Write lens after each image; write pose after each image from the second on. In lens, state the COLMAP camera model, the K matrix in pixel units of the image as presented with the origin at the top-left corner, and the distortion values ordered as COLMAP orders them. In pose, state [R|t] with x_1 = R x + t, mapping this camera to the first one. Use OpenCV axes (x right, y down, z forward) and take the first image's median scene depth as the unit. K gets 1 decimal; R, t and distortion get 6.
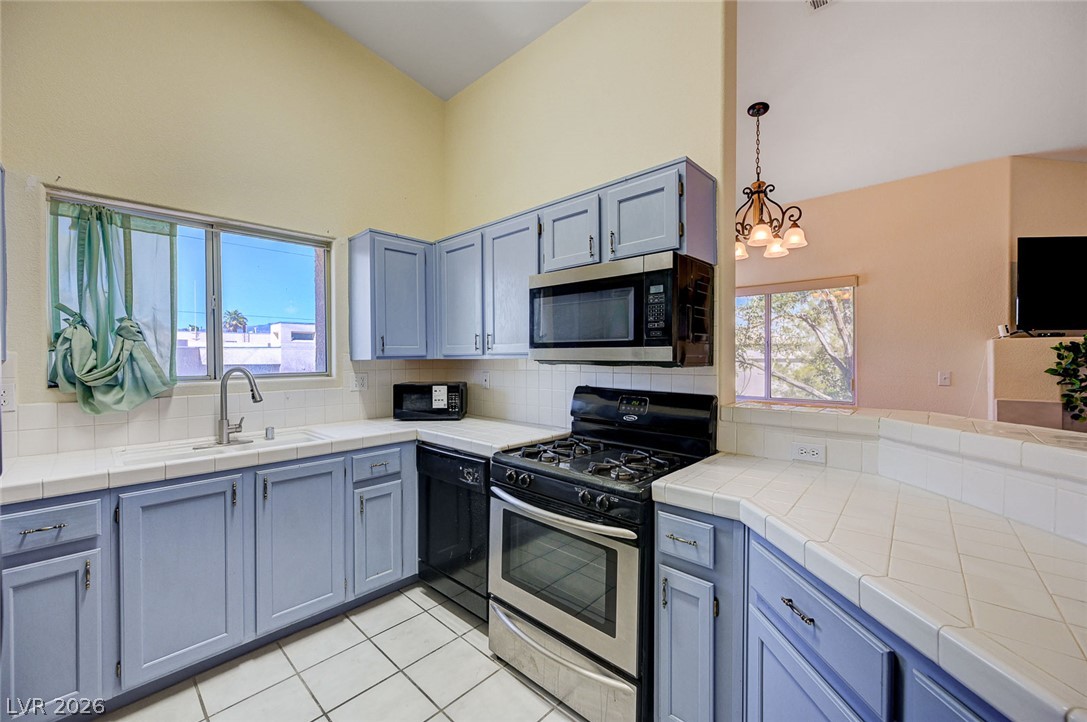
lens RADIAL K [[430.7, 0, 548.4], [0, 430.7, 361.3], [0, 0, 1]] dist [-0.001349, 0.000230]
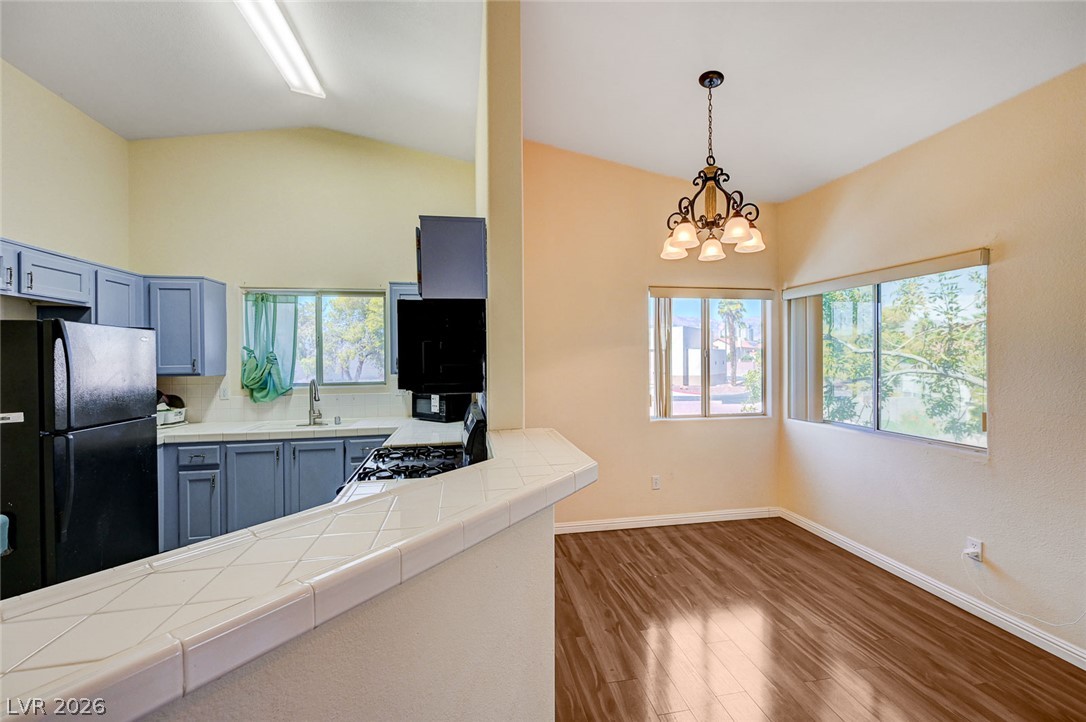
lens RADIAL K [[430.3, 0, 546.5], [0, 430.3, 359.0], [0, 0, 1]] dist [-0.001349, 0.000230]
pose [[0.805341, 0.000018, -0.592811, 1.023536], [-0.000224, 1.000000, -0.000274, -0.065948], [0.592811, 0.000353, 0.805341, 0.203084]]
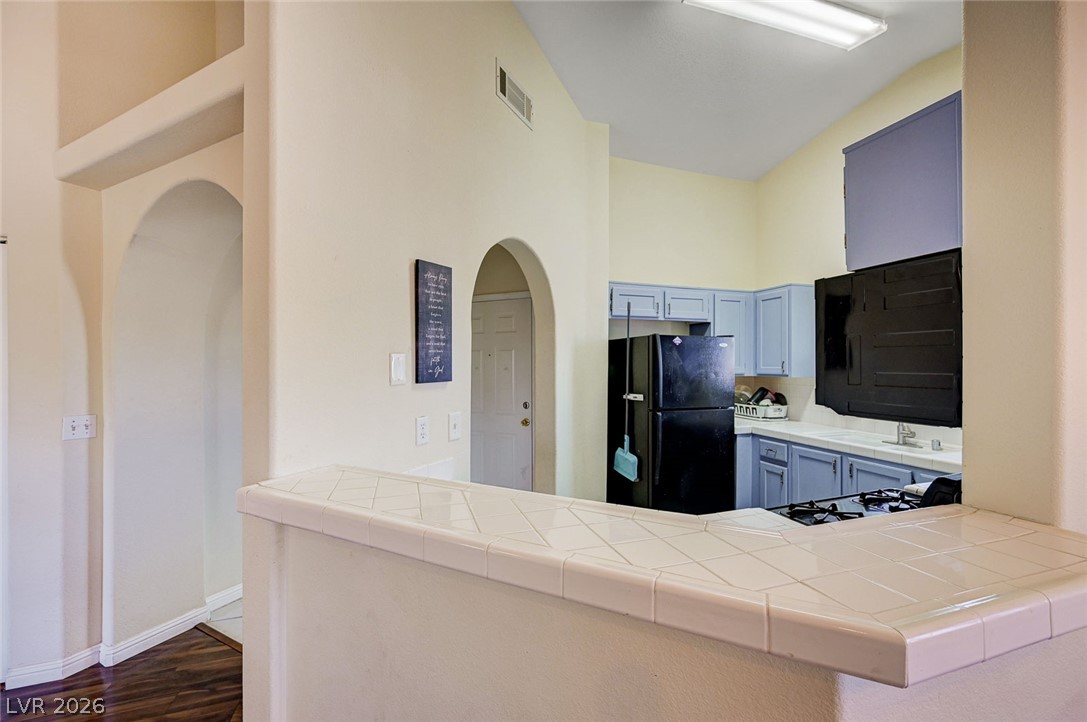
lens RADIAL K [[430.7, 0, 542.7], [0, 430.7, 363.5], [0, 0, 1]] dist [-0.001349, 0.000230]
pose [[-0.490031, 0.005826, -0.871685, 1.005274], [-0.004548, 0.999947, 0.009240, -0.068209], [0.871693, 0.008493, -0.489979, 0.716580]]
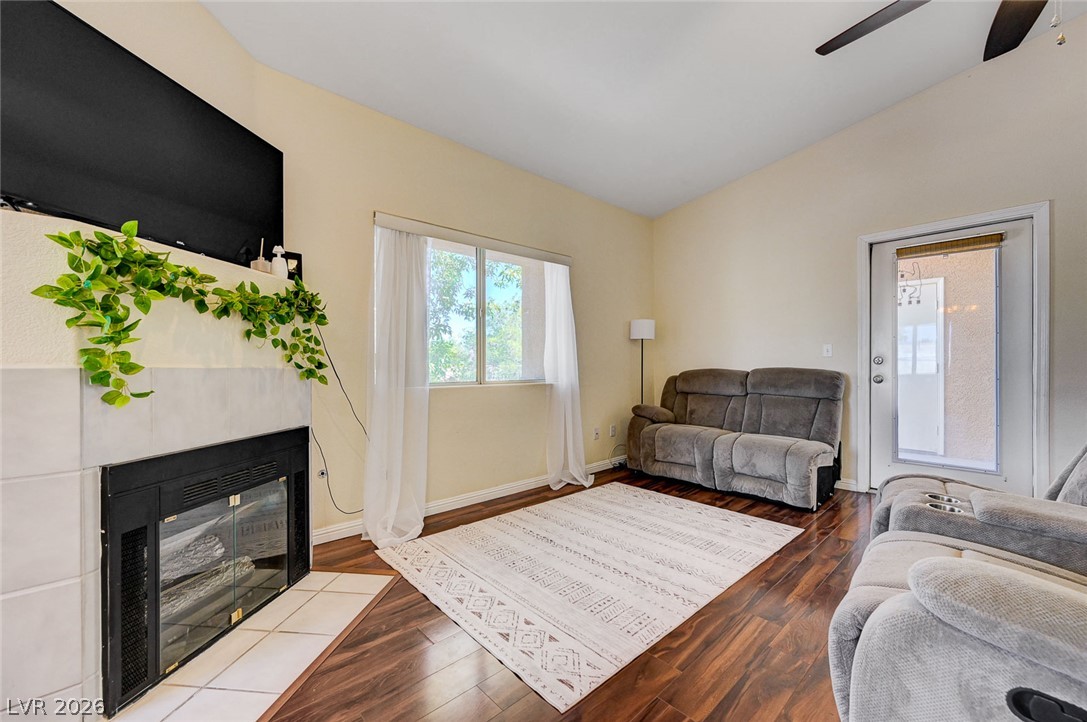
lens RADIAL K [[430.7, 0, 548.6], [0, 430.7, 365.3], [0, 0, 1]] dist [-0.001349, 0.000230]
pose [[0.069974, 0.000973, 0.997548, 1.048759], [0.007779, 0.999969, -0.001521, 0.130638], [-0.997518, 0.007866, 0.069964, 0.650464]]
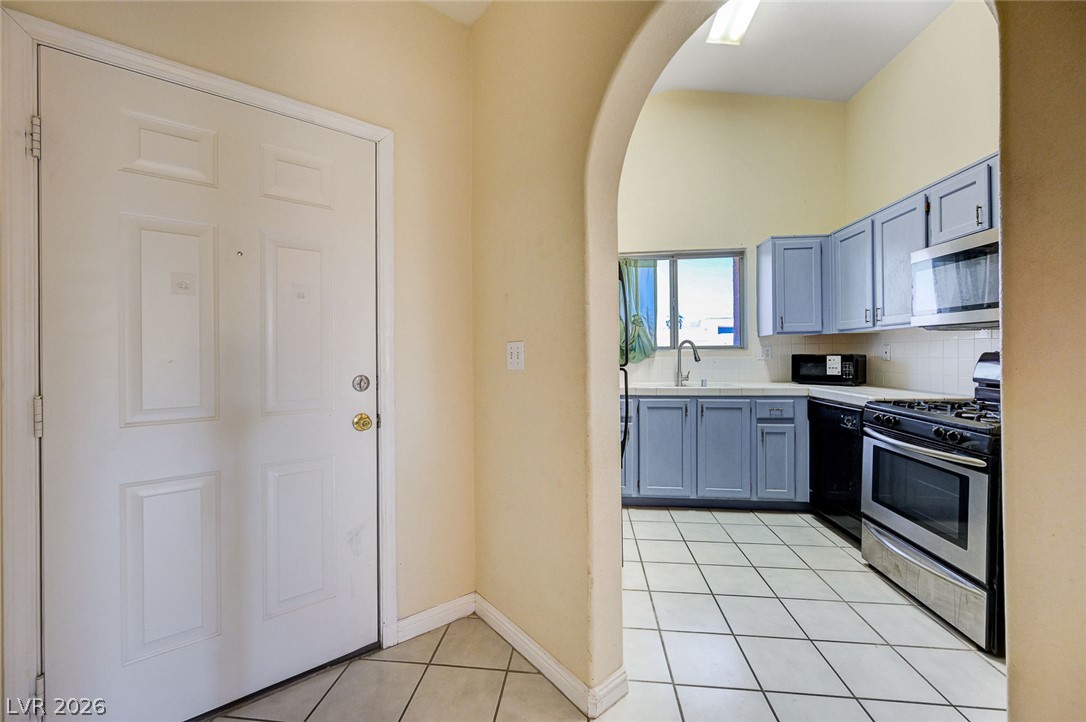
lens RADIAL K [[430.3, 0, 541.5], [0, 430.3, 352.4], [0, 0, 1]] dist [-0.001349, 0.000230]
pose [[0.598355, -0.001312, -0.801230, 0.277169], [-0.003016, 0.999988, -0.003890, 0.071278], [0.801225, 0.004745, 0.598344, -0.450660]]
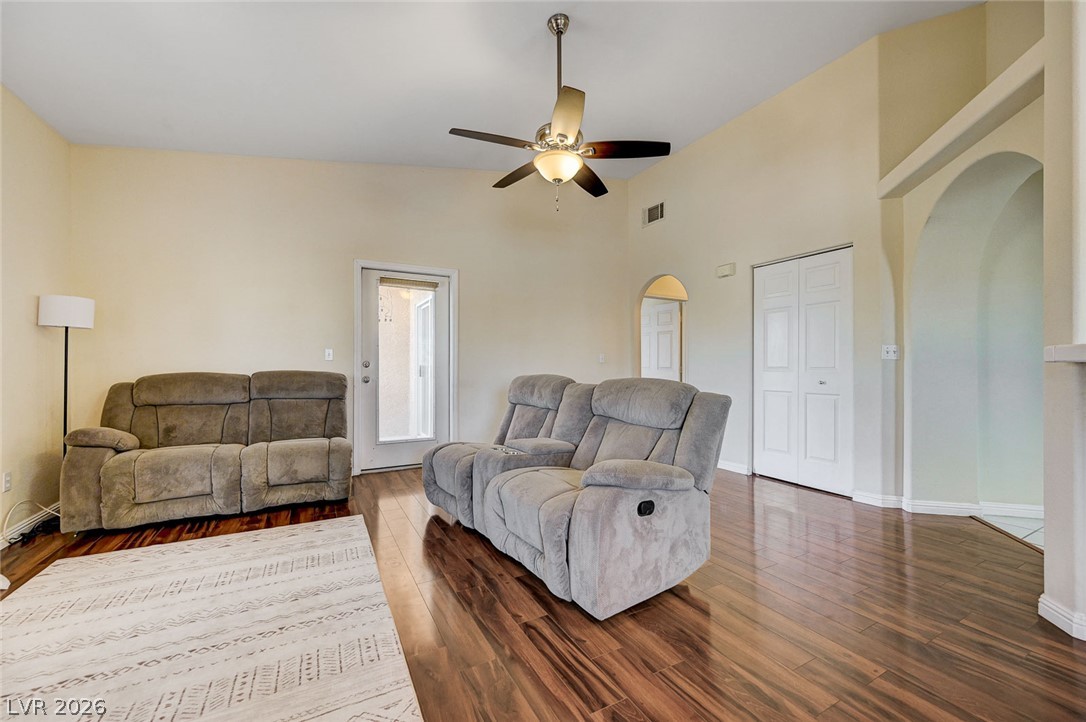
lens RADIAL K [[430.3, 0, 547.2], [0, 430.3, 365.6], [0, 0, 1]] dist [-0.001349, 0.000230]
pose [[-0.949483, 0.003968, 0.313793, 1.346843], [0.004333, 0.999991, 0.000466, 0.129044], [-0.313788, 0.001802, -0.949491, 1.156554]]
